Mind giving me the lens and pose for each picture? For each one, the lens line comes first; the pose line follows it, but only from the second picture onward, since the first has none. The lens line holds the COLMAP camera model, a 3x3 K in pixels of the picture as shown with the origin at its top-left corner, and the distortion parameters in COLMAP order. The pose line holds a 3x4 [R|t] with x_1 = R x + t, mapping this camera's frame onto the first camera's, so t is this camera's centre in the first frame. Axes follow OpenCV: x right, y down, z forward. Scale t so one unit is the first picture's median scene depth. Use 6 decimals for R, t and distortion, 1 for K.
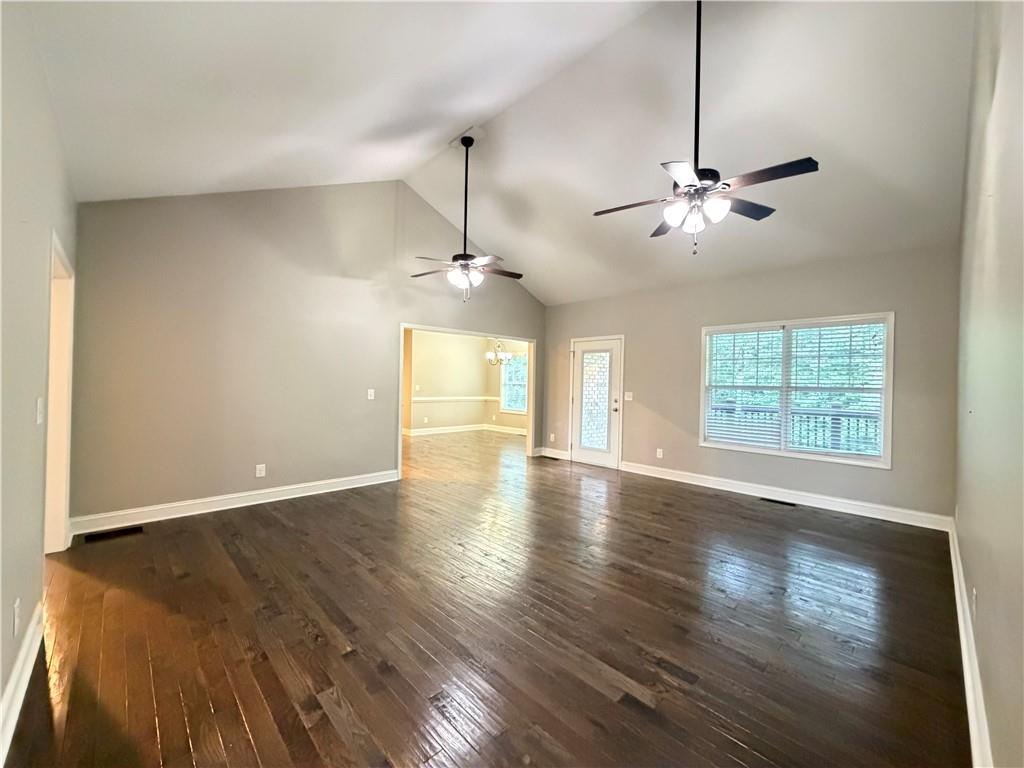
lens RADIAL K [[407.5, 0, 509.0], [0, 407.5, 386.6], [0, 0, 1]] dist [0.000285, -0.000140]
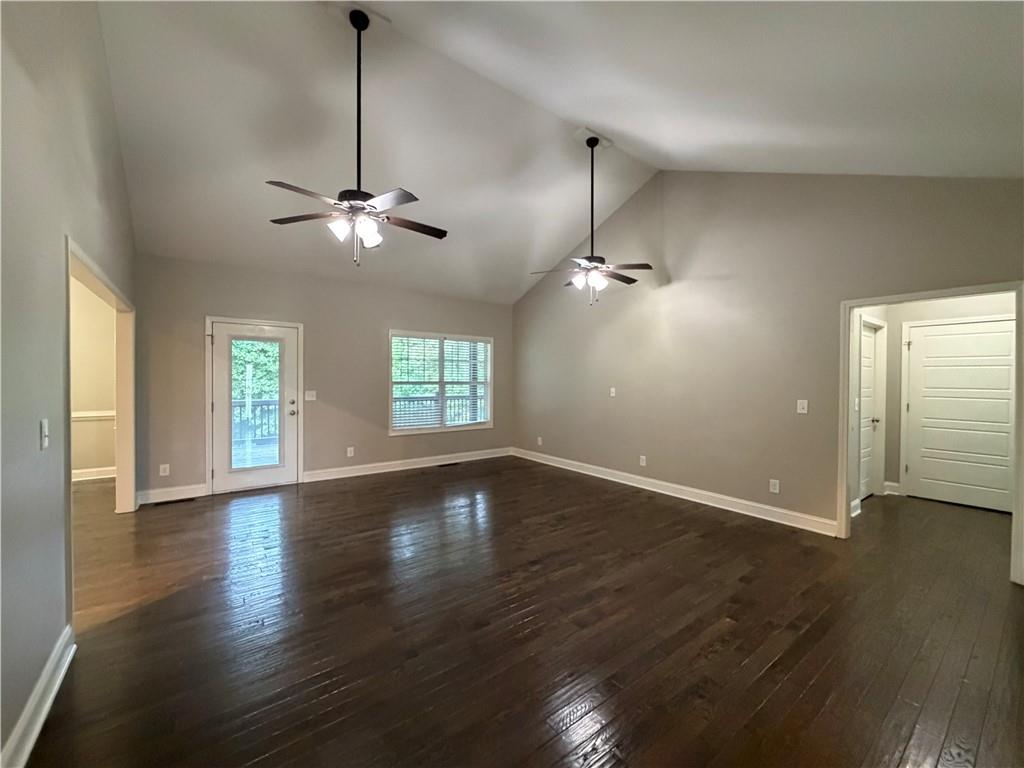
lens RADIAL K [[407.5, 0, 507.2], [0, 407.5, 382.3], [0, 0, 1]] dist [0.000285, -0.000140]
pose [[0.125238, -0.025706, 0.991794, -0.599148], [0.006691, 0.999663, 0.025065, -0.027862], [-0.992104, 0.003497, 0.125368, 0.547285]]
